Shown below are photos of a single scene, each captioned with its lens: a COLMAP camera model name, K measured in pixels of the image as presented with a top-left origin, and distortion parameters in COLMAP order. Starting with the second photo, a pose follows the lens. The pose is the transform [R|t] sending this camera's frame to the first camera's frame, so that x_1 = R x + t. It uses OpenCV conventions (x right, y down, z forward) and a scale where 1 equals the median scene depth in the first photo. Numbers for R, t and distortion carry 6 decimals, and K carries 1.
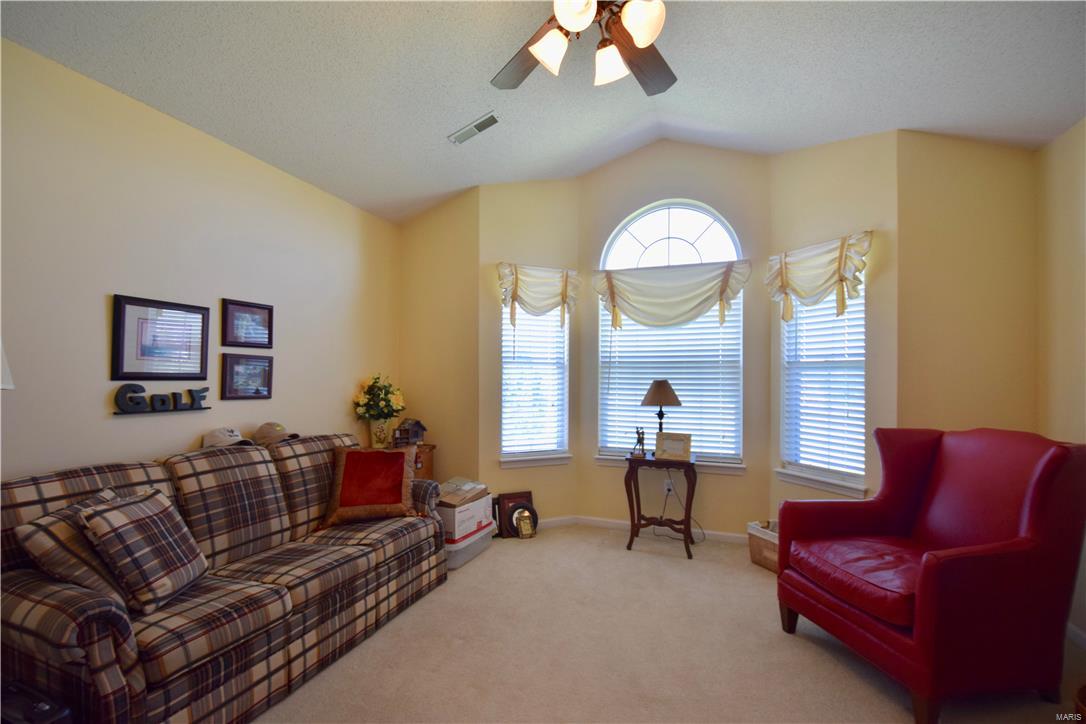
lens RADIAL K [[474.0, 0, 537.5], [0, 474.0, 374.1], [0, 0, 1]] dist [0.003254, -0.016827]
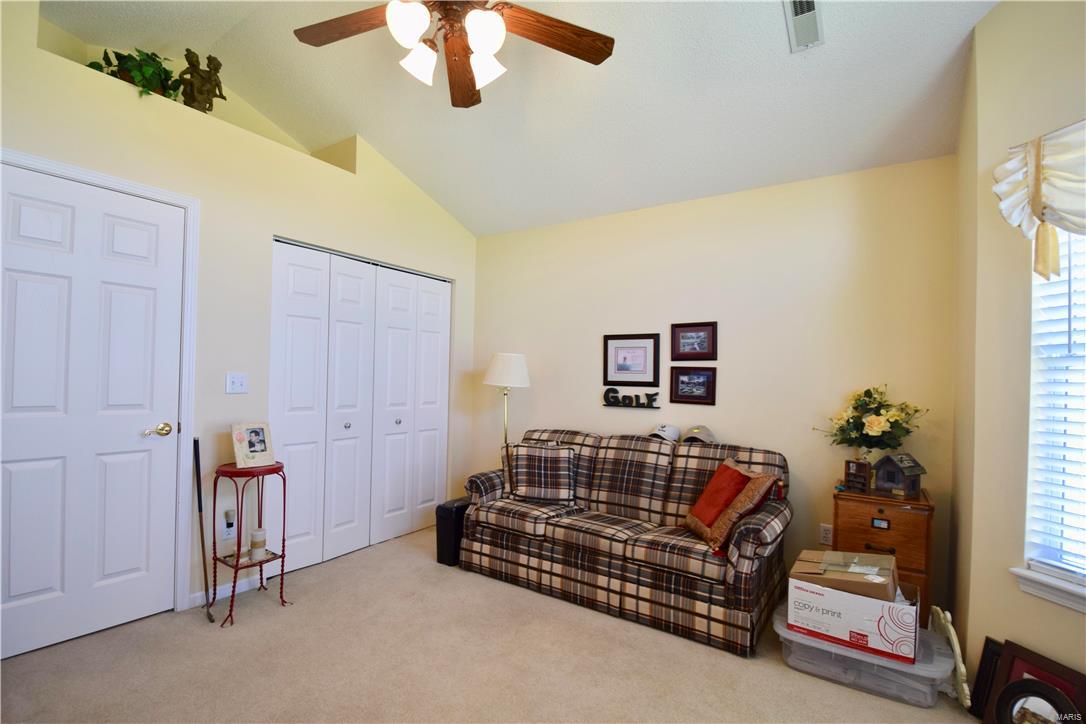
lens RADIAL K [[495.9, 0, 536.9], [0, 495.9, 374.9], [0, 0, 1]] dist [0.016109, -0.022500]
pose [[-0.228232, -0.022818, -0.973339, 0.713812], [-0.017446, 0.999661, -0.019344, 0.010738], [0.973450, 0.012566, -0.228553, 0.924228]]
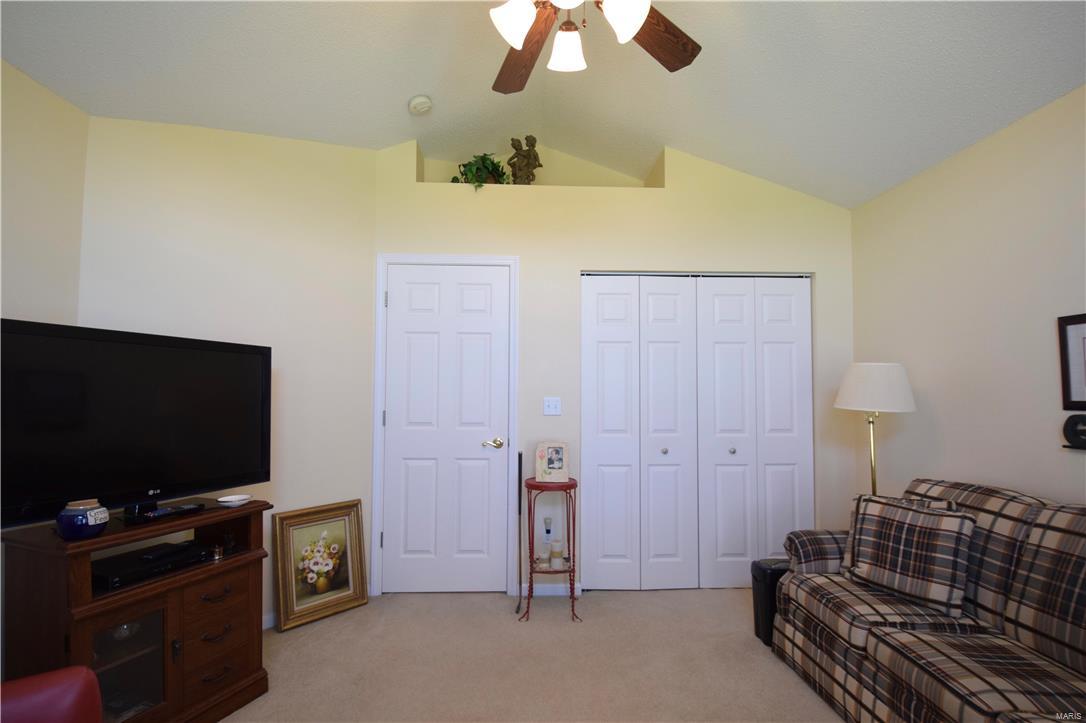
lens RADIAL K [[495.9, 0, 536.9], [0, 495.9, 374.4], [0, 0, 1]] dist [0.016109, -0.022500]
pose [[-0.915730, -0.030042, -0.400669, 0.340848], [-0.010770, 0.998678, -0.050267, 0.002266], [0.401649, -0.041716, -0.914843, 1.154936]]
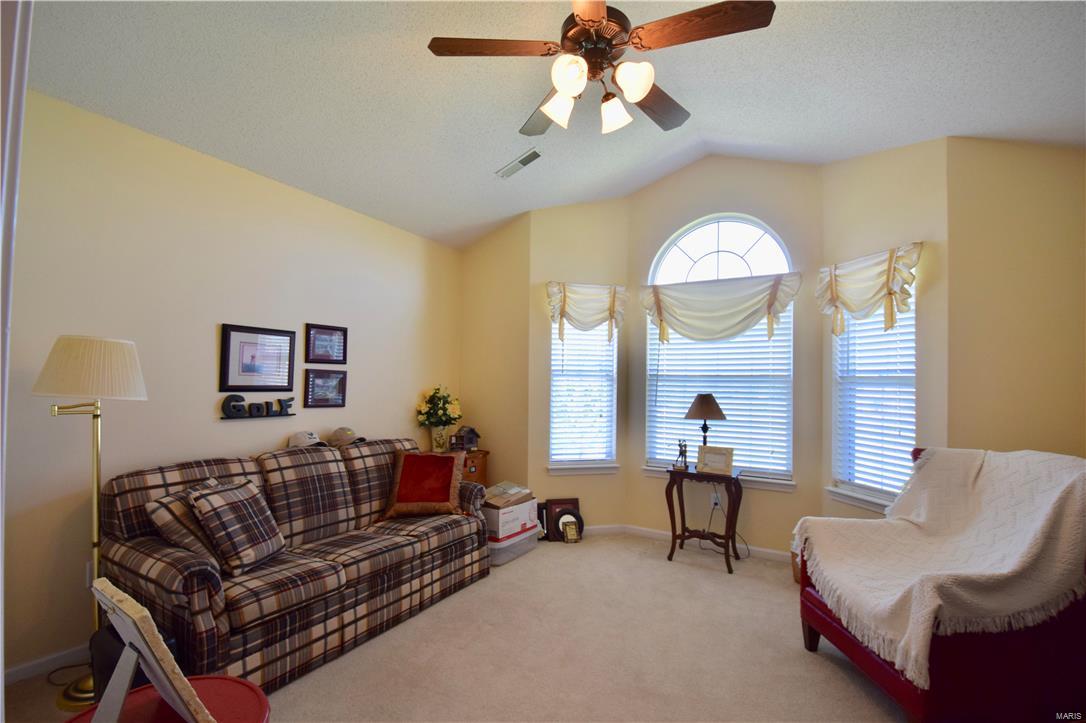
lens RADIAL K [[481.6, 0, 541.1], [0, 481.6, 373.1], [0, 0, 1]] dist [0.010594, -0.020467]
pose [[0.985277, 0.004675, -0.170905, 0.126793], [-0.007284, 0.999866, -0.014640, -0.019131], [0.170813, 0.015670, 0.985179, -0.098087]]
